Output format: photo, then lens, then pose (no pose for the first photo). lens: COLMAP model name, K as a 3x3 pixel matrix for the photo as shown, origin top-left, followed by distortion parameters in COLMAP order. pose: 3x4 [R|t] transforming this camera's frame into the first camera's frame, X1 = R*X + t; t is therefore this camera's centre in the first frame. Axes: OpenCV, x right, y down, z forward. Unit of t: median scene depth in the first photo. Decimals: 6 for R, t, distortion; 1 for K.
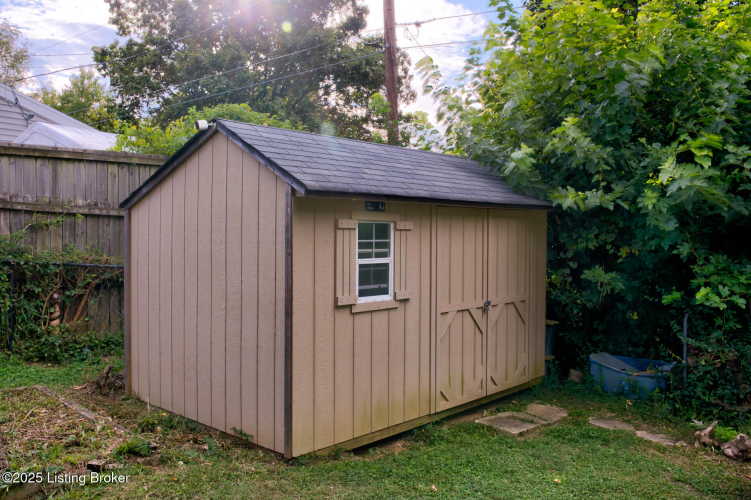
lens RADIAL K [[656.2, 0, 376.4], [0, 656.2, 249.8], [0, 0, 1]] dist [0.012684, 0.004697]
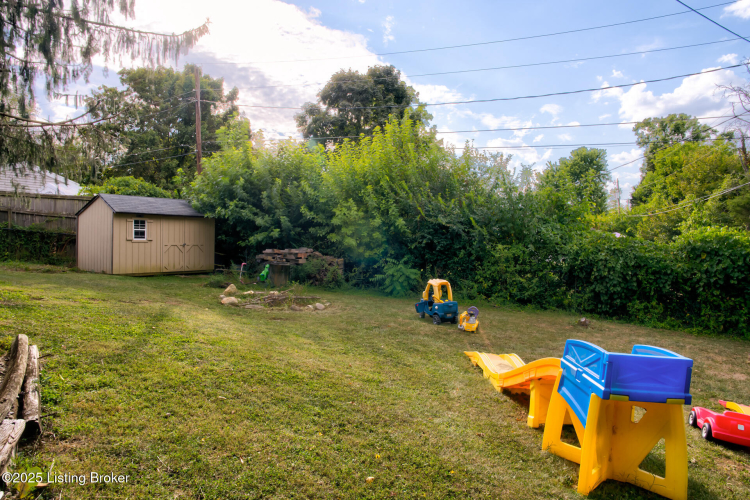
lens RADIAL K [[515.5, 0, 373.8], [0, 515.5, 247.8], [0, 0, 1]] dist [-0.008661, -0.000992]
pose [[0.994290, 0.010674, 0.106177, 0.985195], [-0.009745, 0.999910, -0.009264, 0.129663], [-0.106267, 0.008177, 0.994304, -2.056767]]
